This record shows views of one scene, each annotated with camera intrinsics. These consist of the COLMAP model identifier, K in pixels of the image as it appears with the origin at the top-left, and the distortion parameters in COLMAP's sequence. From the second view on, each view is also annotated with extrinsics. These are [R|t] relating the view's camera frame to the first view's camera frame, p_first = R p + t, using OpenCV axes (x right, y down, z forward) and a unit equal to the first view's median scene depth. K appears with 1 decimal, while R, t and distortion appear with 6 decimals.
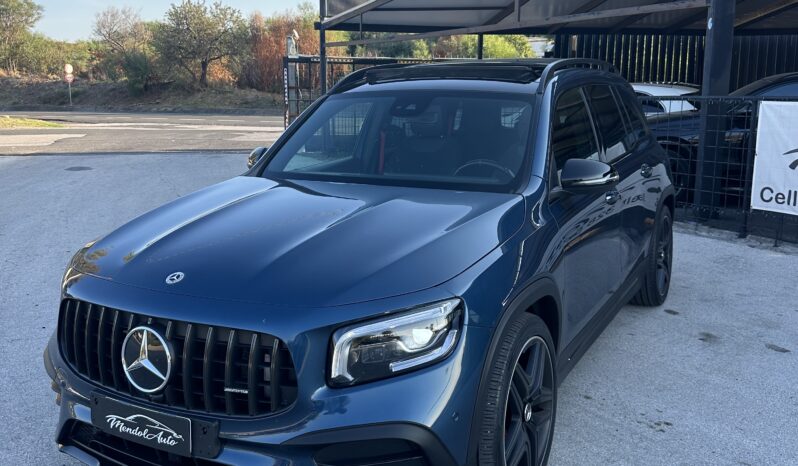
lens RADIAL K [[757.4, 0, 400.7], [0, 757.4, 233.5], [0, 0, 1]] dist [0.065441, 0.000000]
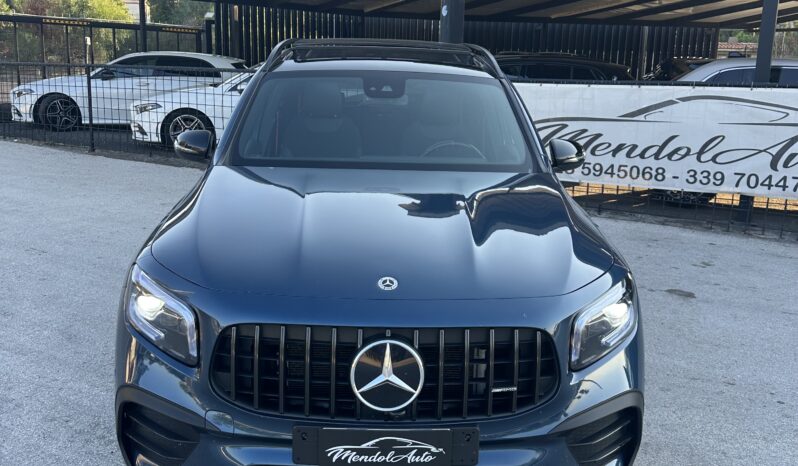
lens RADIAL K [[757.4, 0, 406.9], [0, 757.4, 225.7], [0, 0, 1]] dist [0.065441, 0.000000]
pose [[0.853295, -0.083282, 0.514735, -0.760338], [0.067380, 0.996497, 0.049530, -0.055736], [-0.517056, -0.007581, 0.855918, 0.218260]]
